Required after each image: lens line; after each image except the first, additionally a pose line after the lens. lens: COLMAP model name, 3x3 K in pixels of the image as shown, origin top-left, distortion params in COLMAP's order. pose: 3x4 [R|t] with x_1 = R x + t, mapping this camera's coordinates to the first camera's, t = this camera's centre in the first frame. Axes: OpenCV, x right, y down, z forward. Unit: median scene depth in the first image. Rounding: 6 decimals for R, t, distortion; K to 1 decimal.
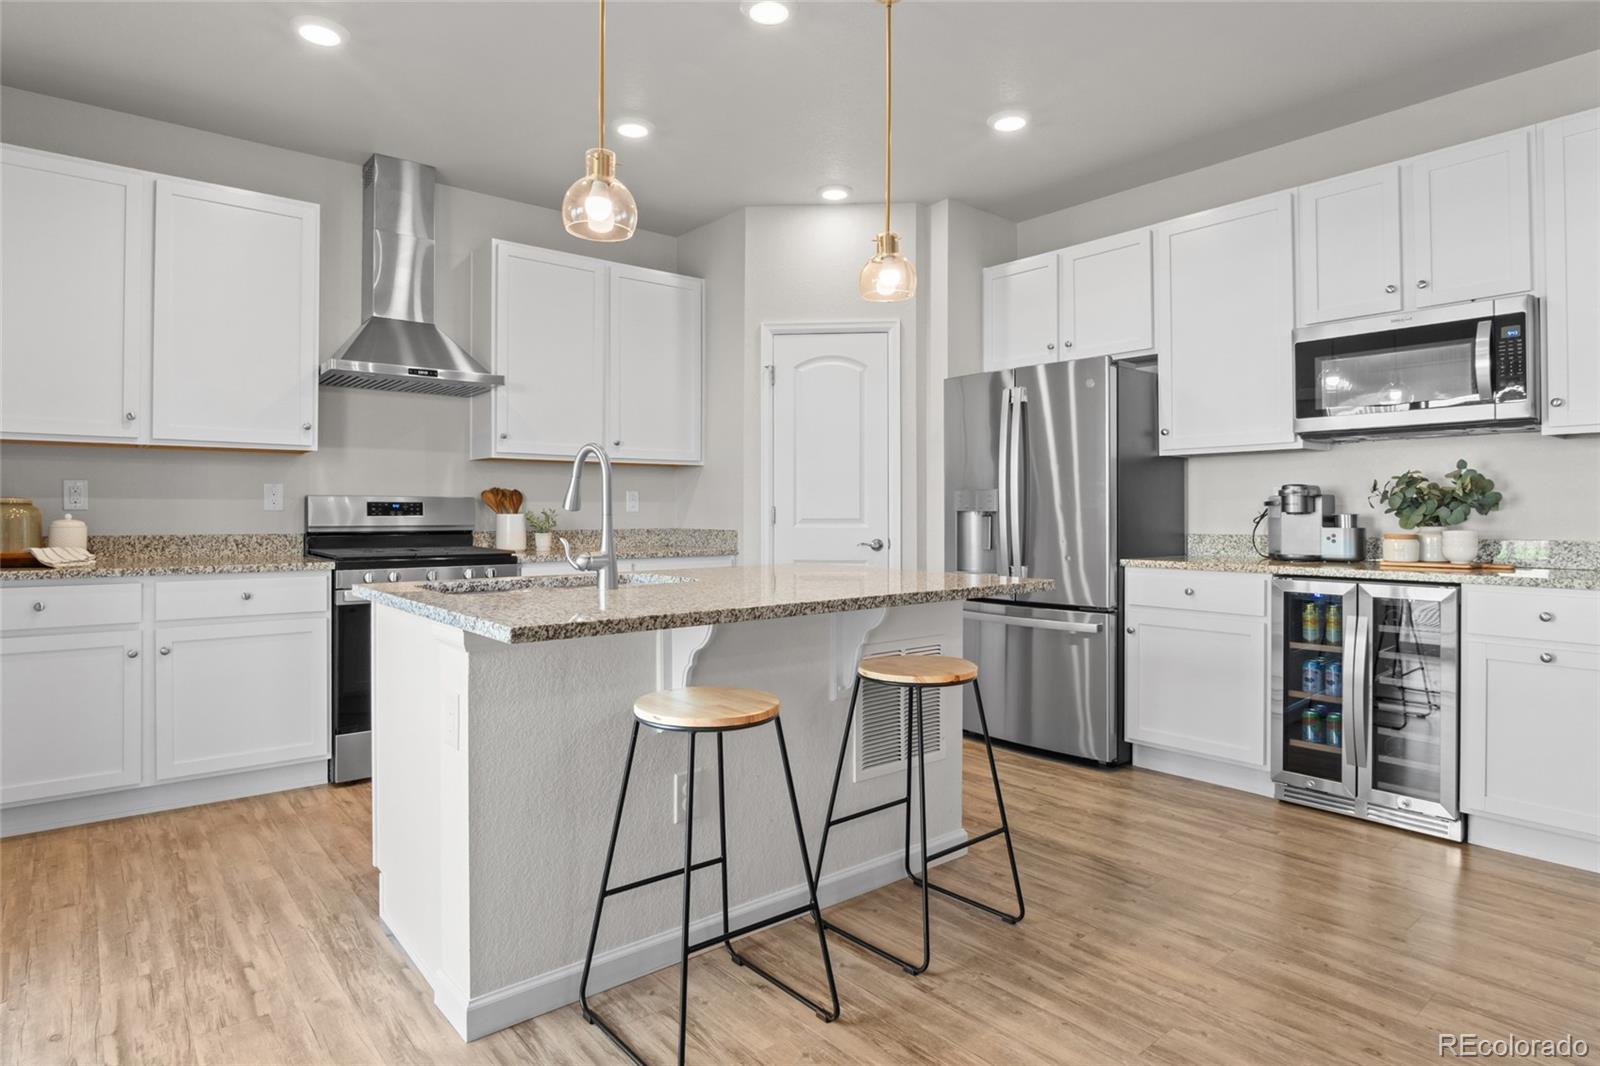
lens RADIAL K [[883.6, 0, 790.7], [0, 883.6, 507.1], [0, 0, 1]] dist [-0.025861, -0.000191]
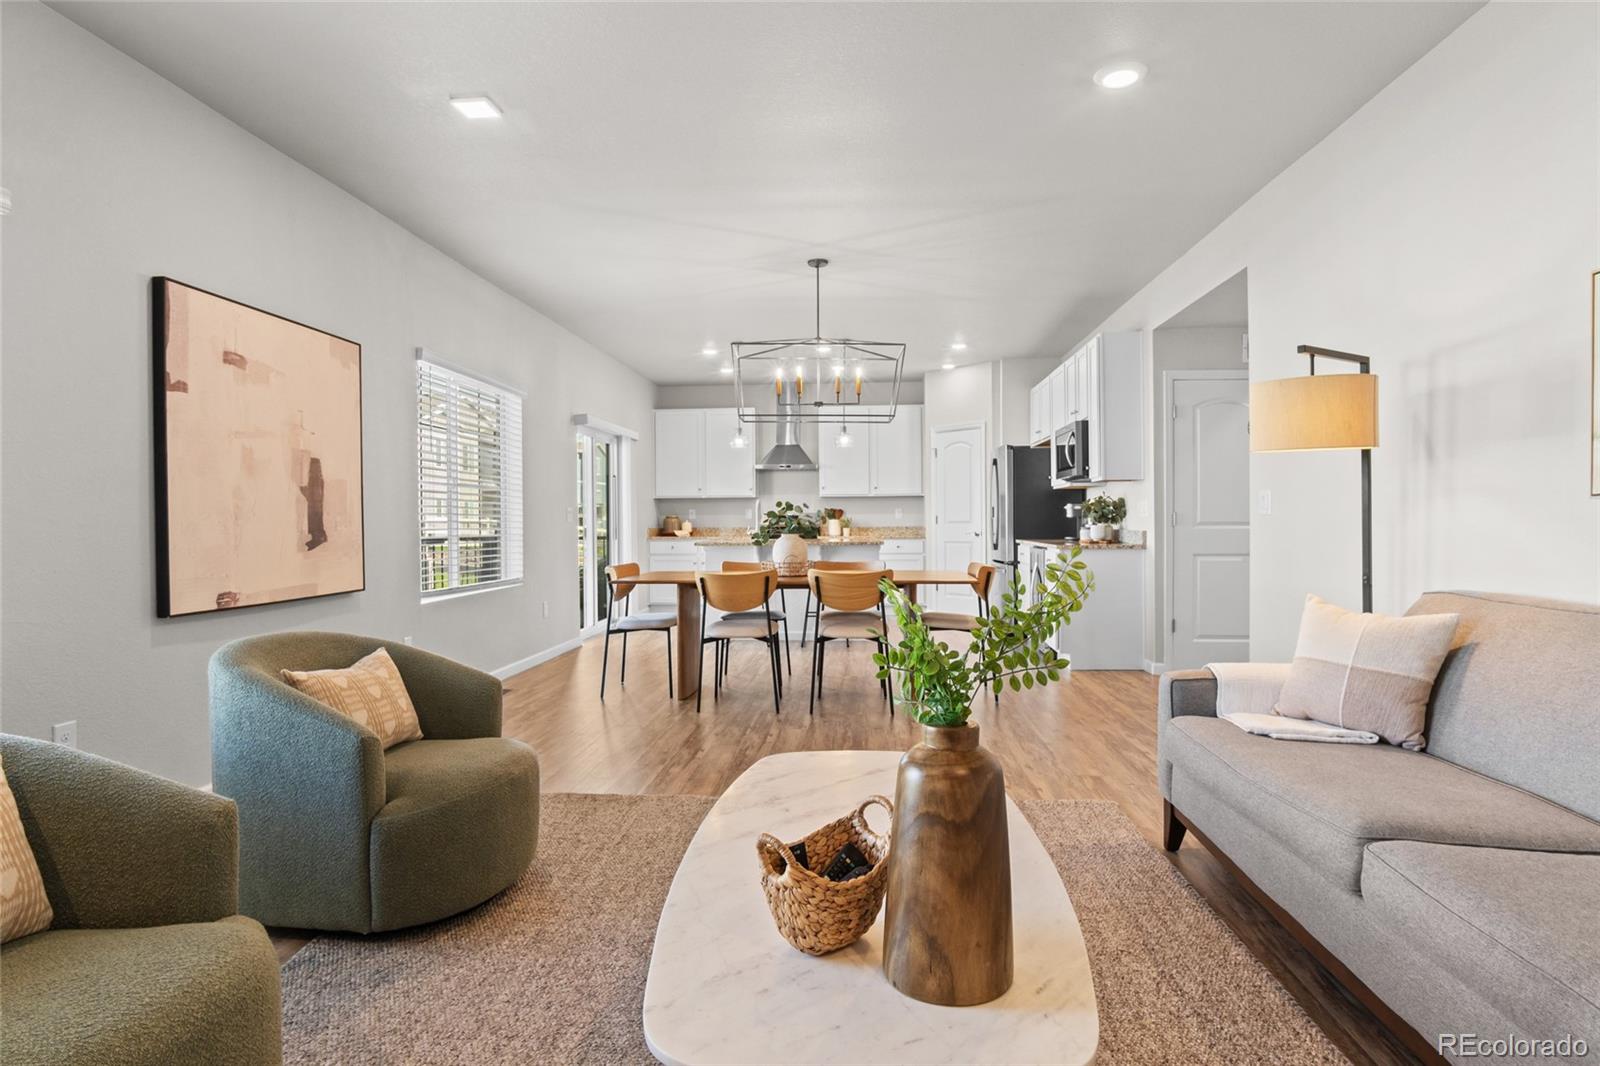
lens RADIAL K [[863.9, 0, 793.2], [0, 863.9, 527.3], [0, 0, 1]] dist [-0.029297, 0.004225]
pose [[0.714631, 0.001320, -0.699501, 1.373682], [0.008889, 0.999900, 0.010968, 0.001693], [0.699445, -0.014056, 0.714548, -0.819002]]
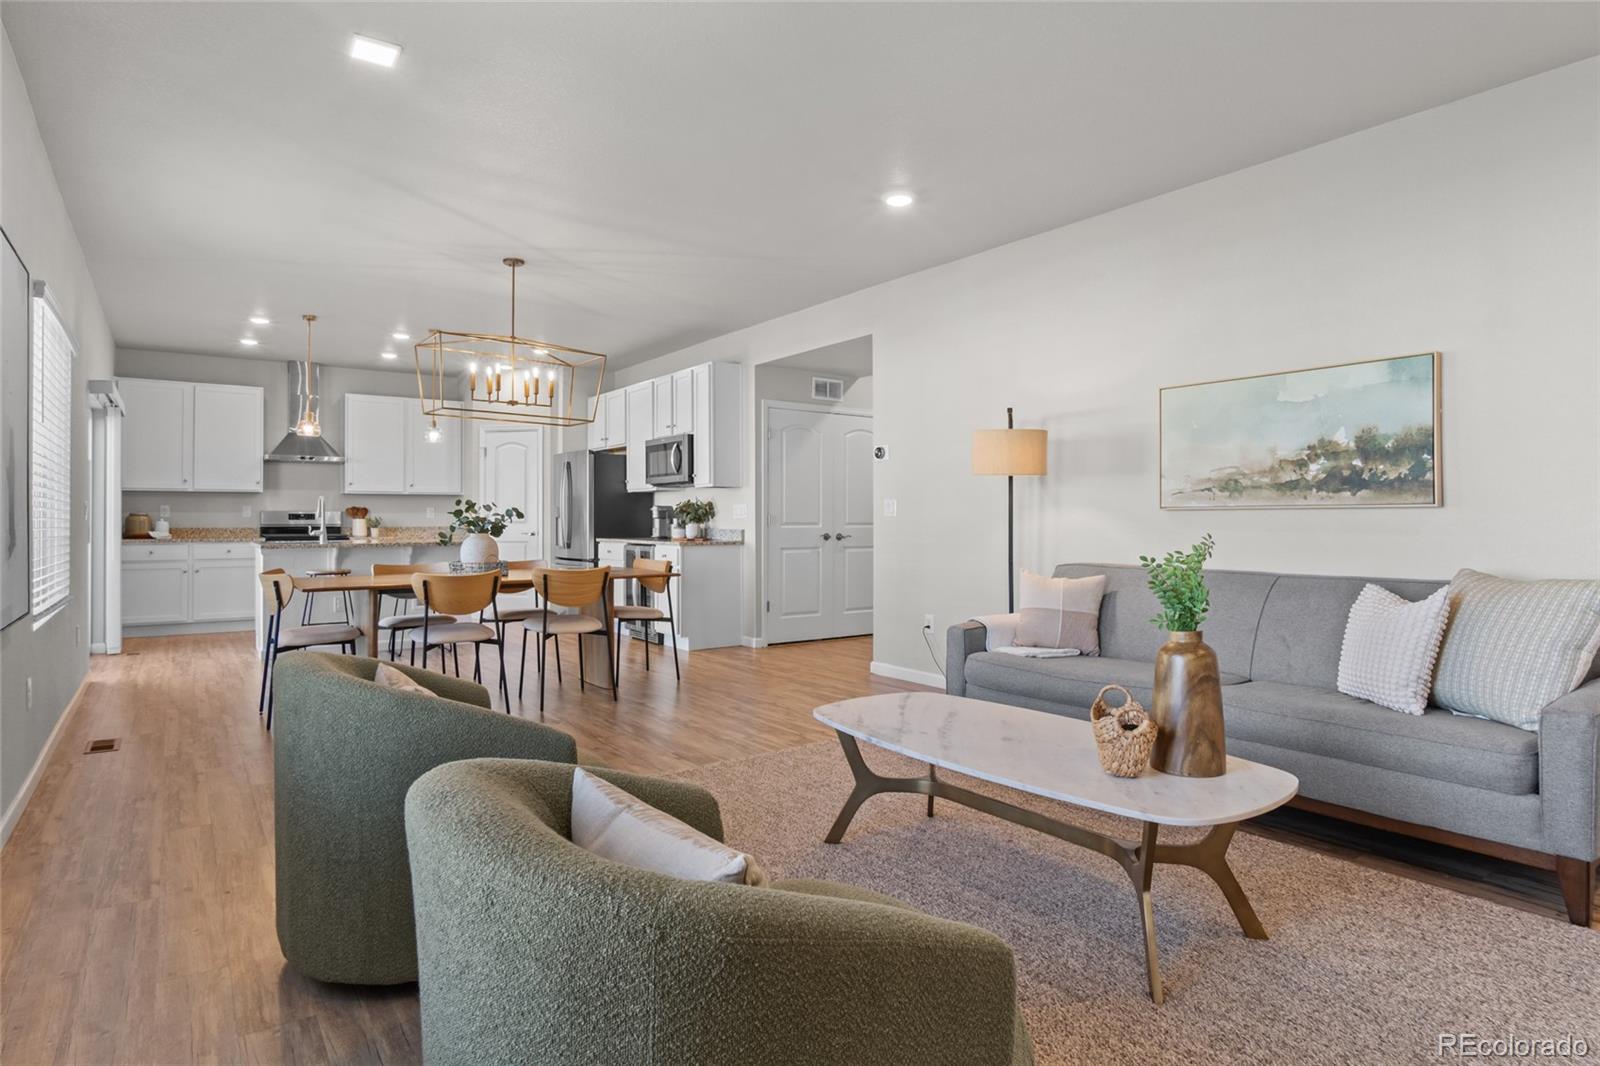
lens RADIAL K [[870.1, 0, 789.1], [0, 870.1, 515.9], [0, 0, 1]] dist [-0.034099, 0.009408]
pose [[0.997633, -0.001077, -0.068756, 0.975280], [0.001127, 0.999999, 0.000678, -0.000189], [0.068756, -0.000754, 0.997633, -1.145001]]
